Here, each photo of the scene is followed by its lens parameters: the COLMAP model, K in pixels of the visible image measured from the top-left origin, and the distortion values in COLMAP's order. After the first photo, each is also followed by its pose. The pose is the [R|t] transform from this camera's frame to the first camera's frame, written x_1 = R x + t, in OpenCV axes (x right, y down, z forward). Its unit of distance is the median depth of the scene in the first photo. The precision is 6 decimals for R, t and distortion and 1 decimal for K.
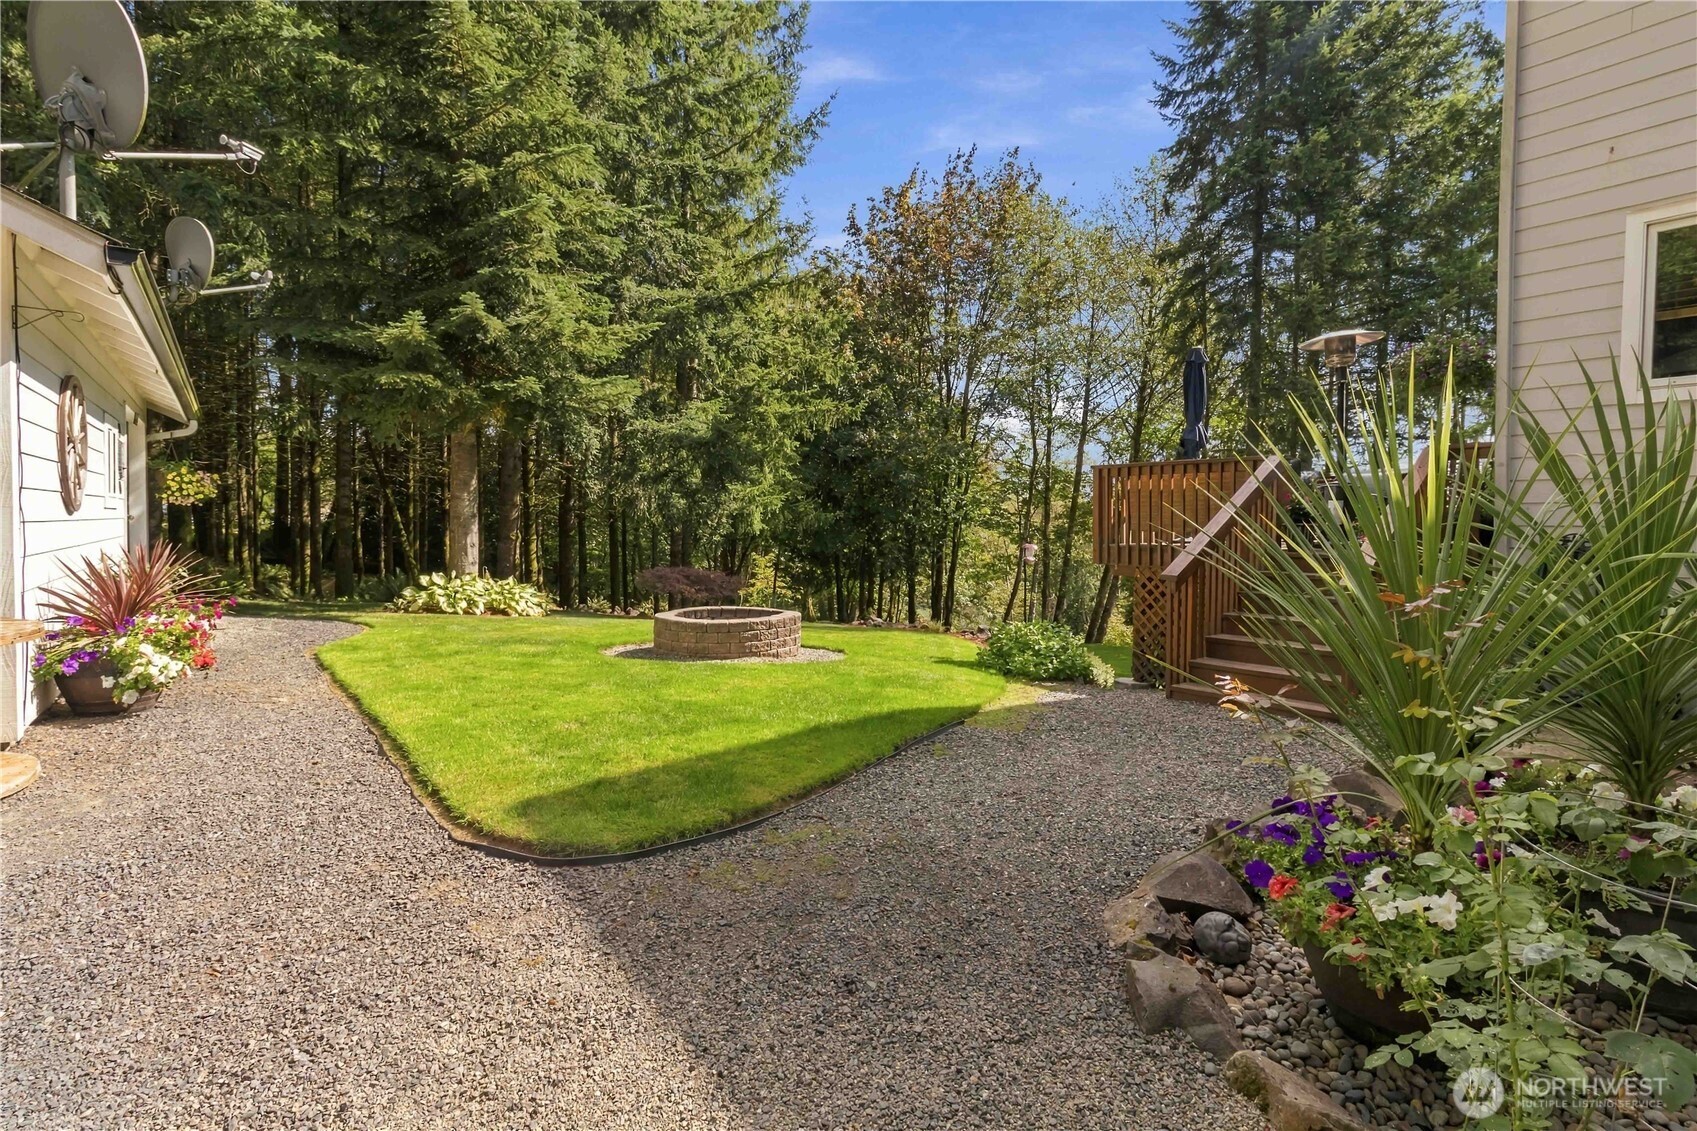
lens RADIAL K [[797.1, 0, 851.7], [0, 797.1, 524.9], [0, 0, 1]] dist [0.003830, 0.002836]
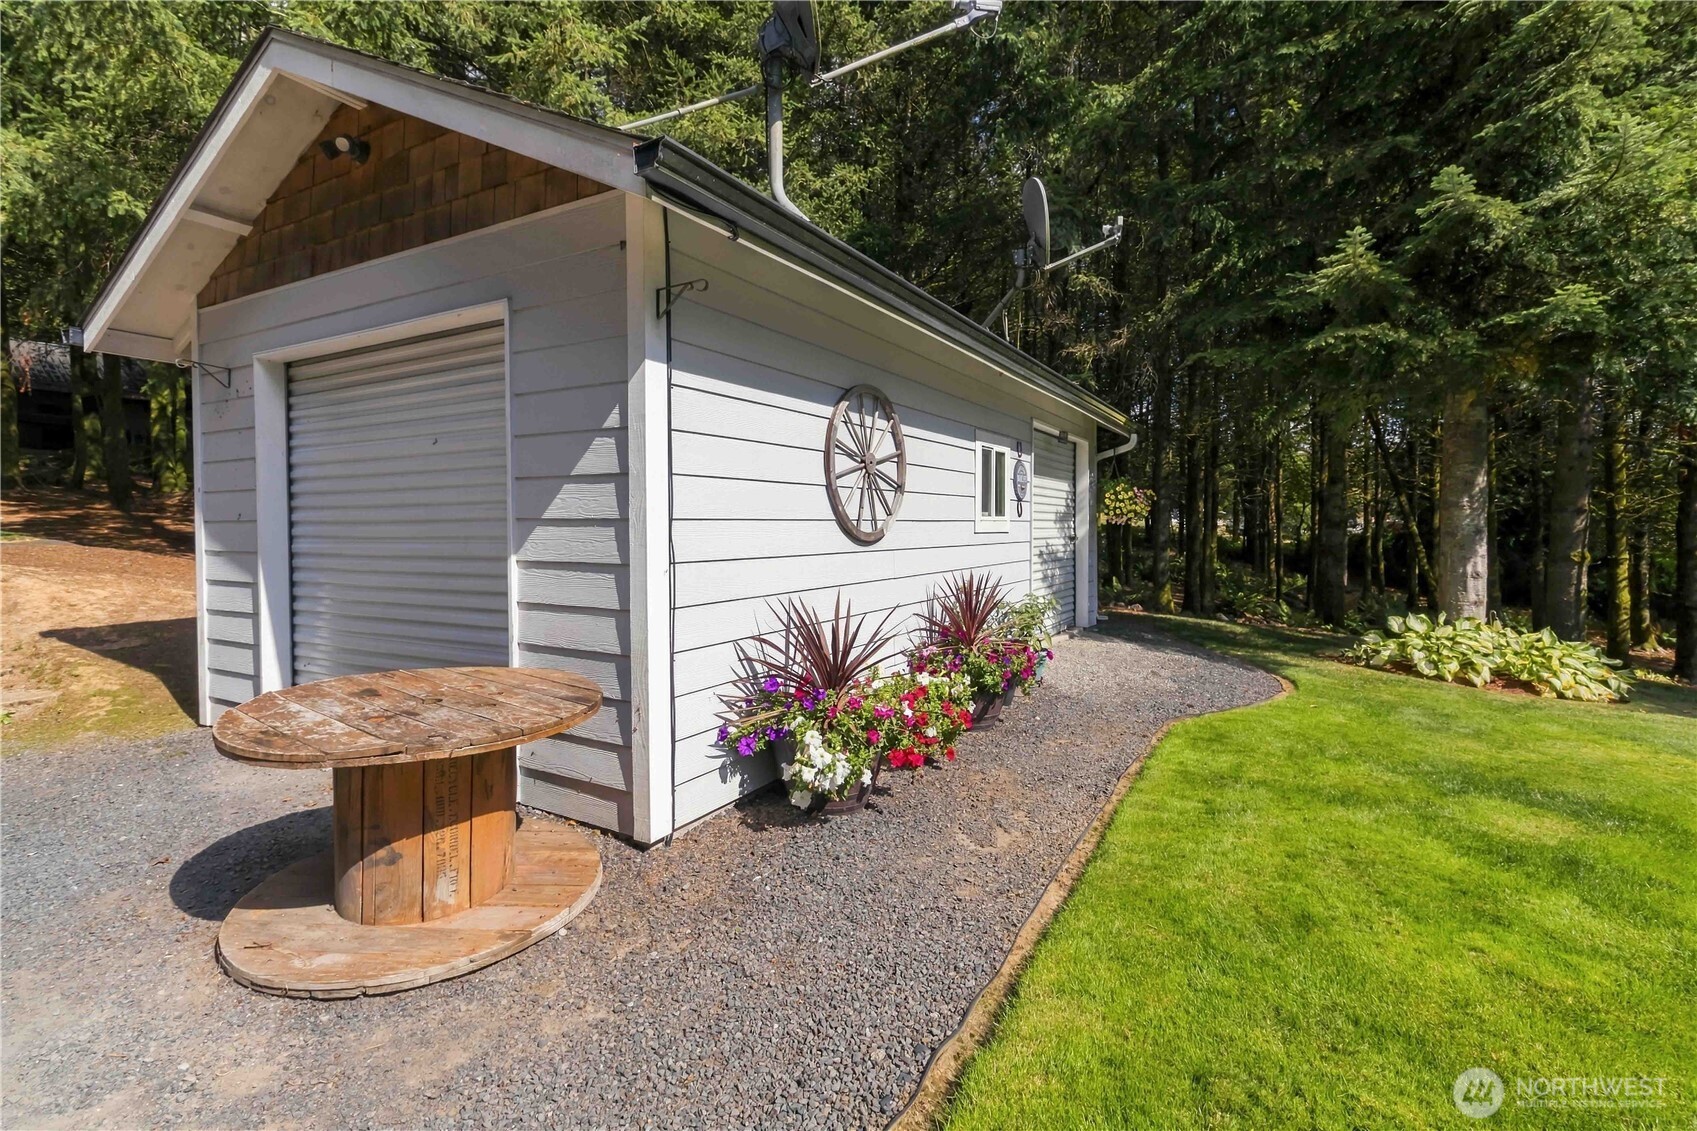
lens RADIAL K [[797.1, 0, 860.2], [0, 797.1, 549.5], [0, 0, 1]] dist [0.003830, 0.002836]
pose [[0.403693, 0.012707, -0.914806, -0.080238], [0.004358, 0.999865, 0.015812, -0.009471], [0.914884, -0.010370, 0.403584, 0.283825]]
